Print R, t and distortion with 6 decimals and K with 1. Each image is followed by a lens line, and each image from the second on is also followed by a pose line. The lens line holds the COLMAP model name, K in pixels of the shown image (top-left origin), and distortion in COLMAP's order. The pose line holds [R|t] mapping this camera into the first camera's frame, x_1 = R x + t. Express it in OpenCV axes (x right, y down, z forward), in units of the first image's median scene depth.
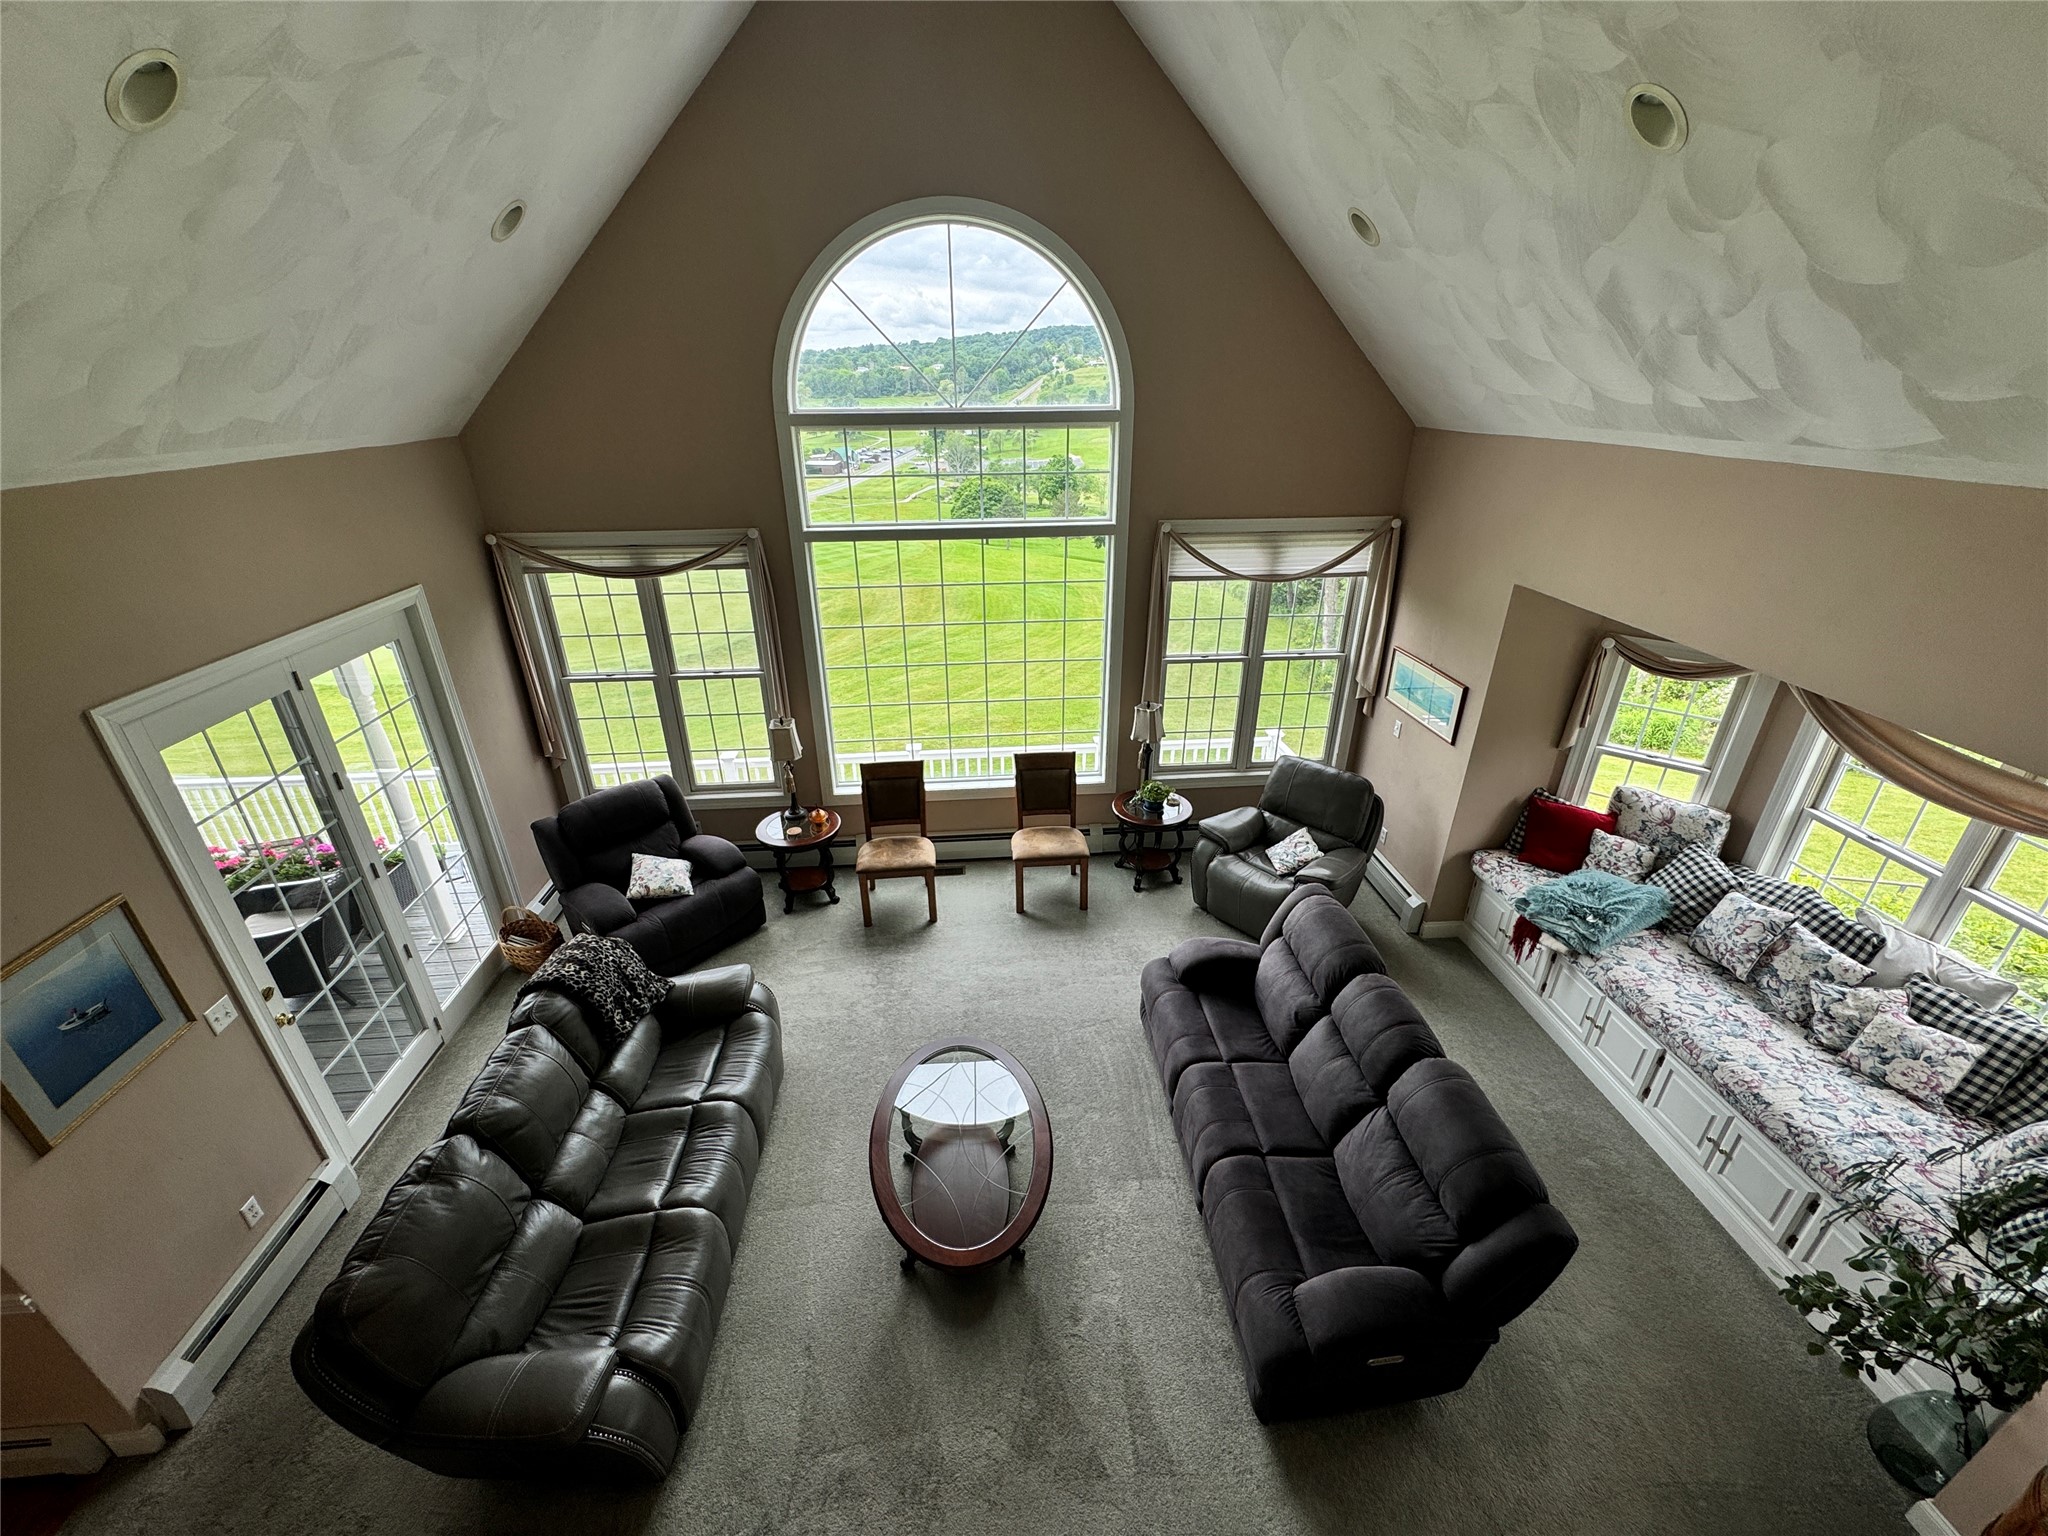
lens RADIAL K [[817.1, 0, 1031.0], [0, 817.1, 769.3], [0, 0, 1]] dist [0.001121, -0.000364]
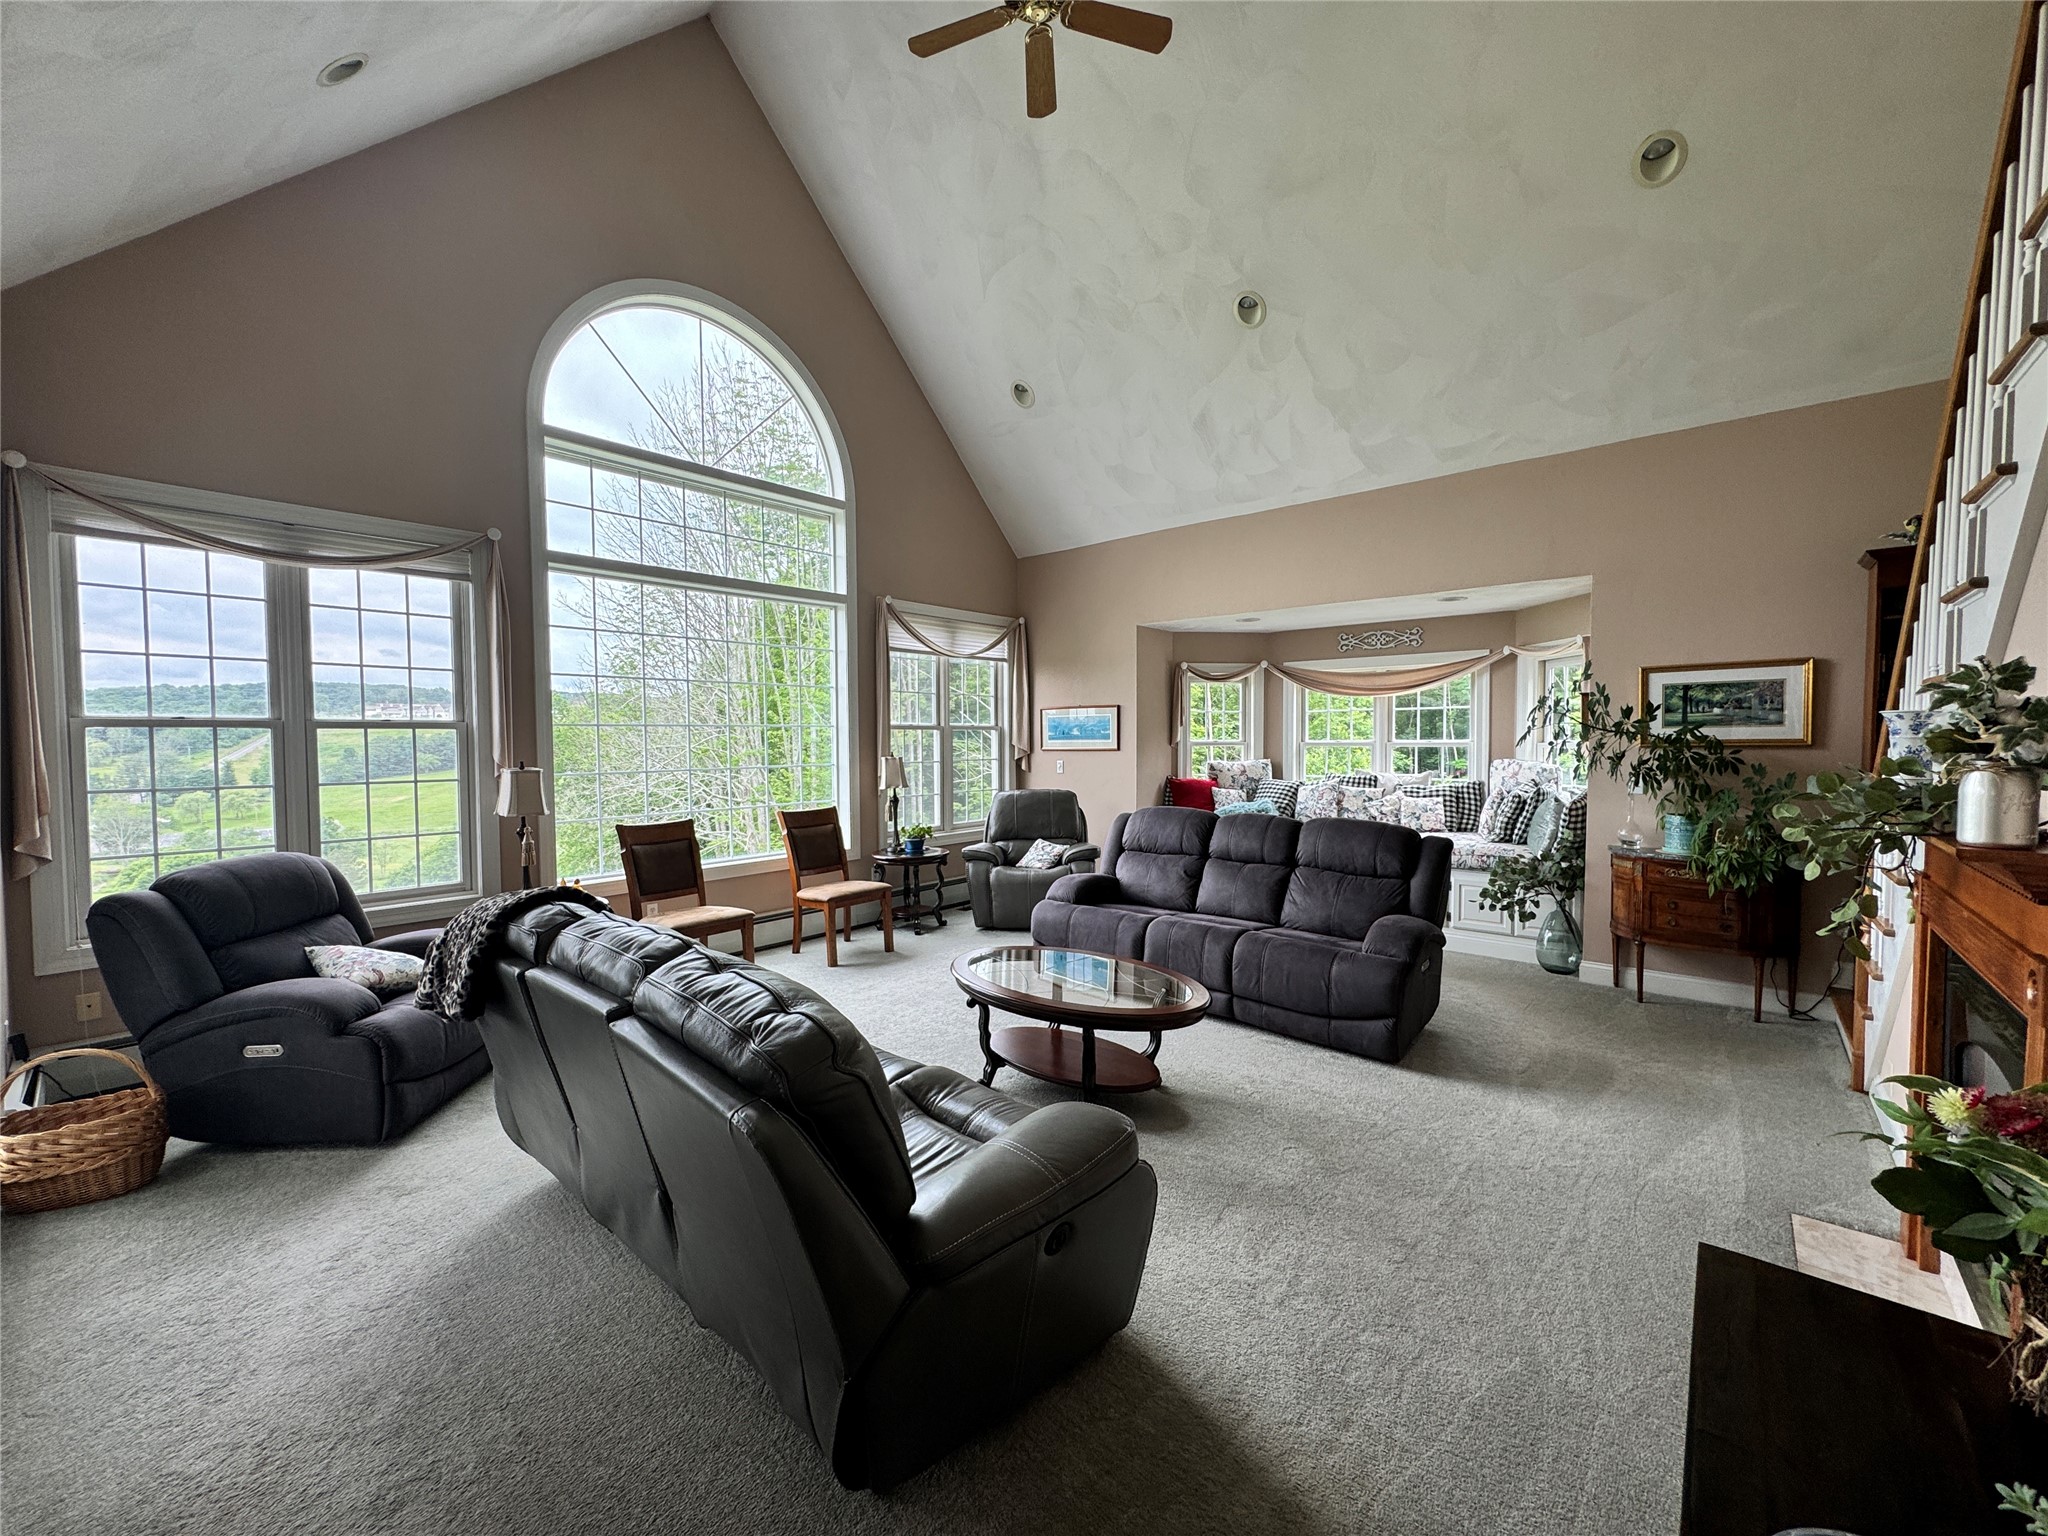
lens RADIAL K [[817.1, 0, 1030.9], [0, 817.1, 767.1], [0, 0, 1]] dist [0.001121, -0.000364]
pose [[0.711883, -0.026994, 0.701779, -0.534277], [0.307760, 0.910195, -0.277180, 0.321854], [-0.631274, 0.413299, 0.656260, 0.206452]]
